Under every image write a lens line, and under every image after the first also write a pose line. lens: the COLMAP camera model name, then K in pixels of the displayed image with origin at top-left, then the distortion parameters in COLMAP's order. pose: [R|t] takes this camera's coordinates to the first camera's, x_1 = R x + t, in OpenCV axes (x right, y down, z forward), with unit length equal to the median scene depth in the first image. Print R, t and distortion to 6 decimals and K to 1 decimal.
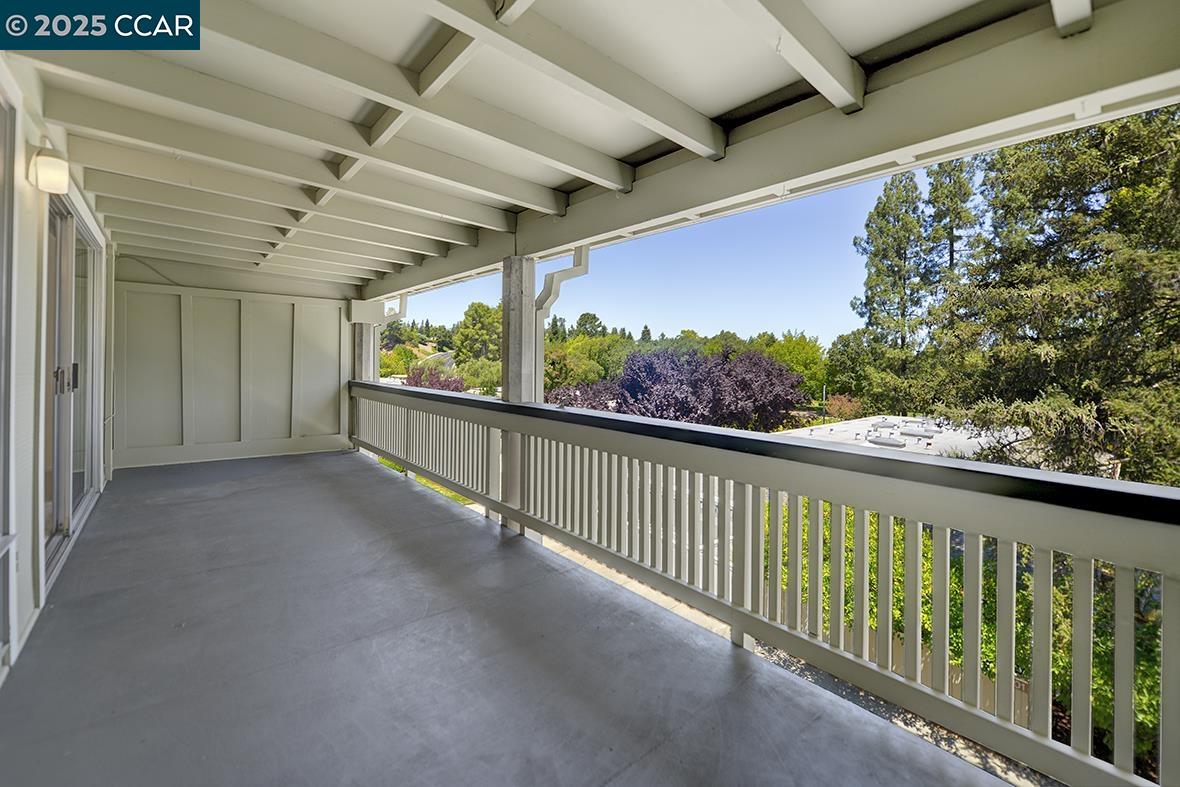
lens RADIAL K [[489.2, 0, 592.4], [0, 489.2, 399.2], [0, 0, 1]] dist [-0.013601, 0.000239]
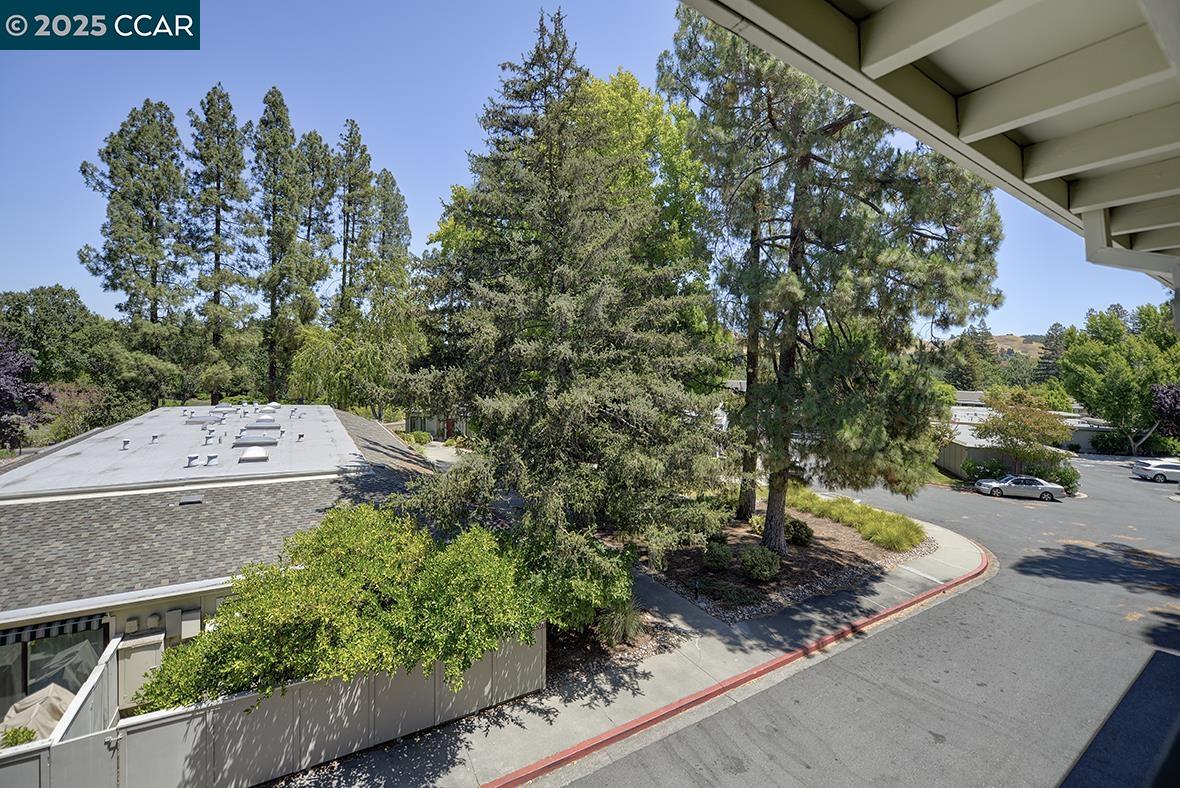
lens RADIAL K [[489.2, 0, 603.6], [0, 489.2, 367.0], [0, 0, 1]] dist [-0.013601, 0.000239]
pose [[0.127500, -0.019972, 0.991637, -0.080515], [0.033523, 0.999313, 0.015817, -0.019176], [-0.991272, 0.031226, 0.128082, 0.179546]]
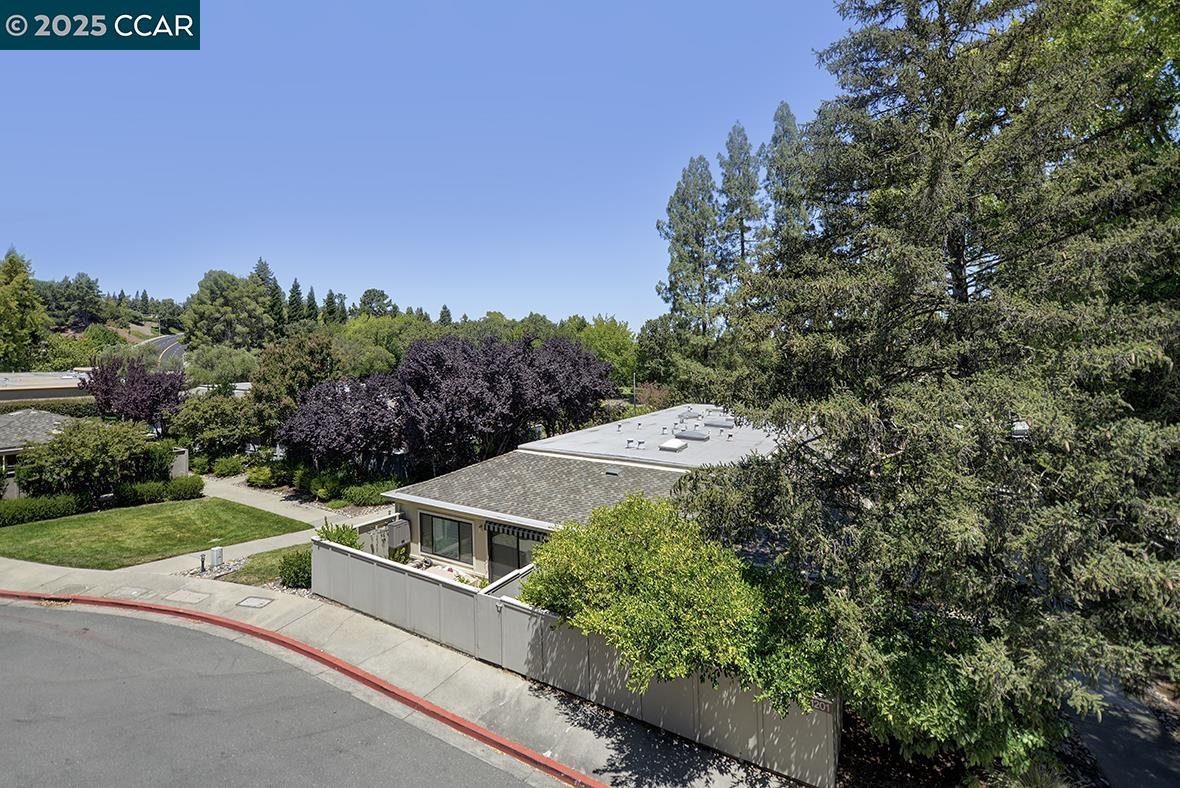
lens RADIAL K [[544.7, 0, 588.8], [0, 544.7, 367.8], [0, 0, 1]] dist [-0.011625, -0.000270]
pose [[0.937574, -0.015956, 0.347420, 0.030156], [0.028631, 0.999097, -0.031380, -0.009619], [-0.346606, 0.039368, 0.937184, 0.042941]]
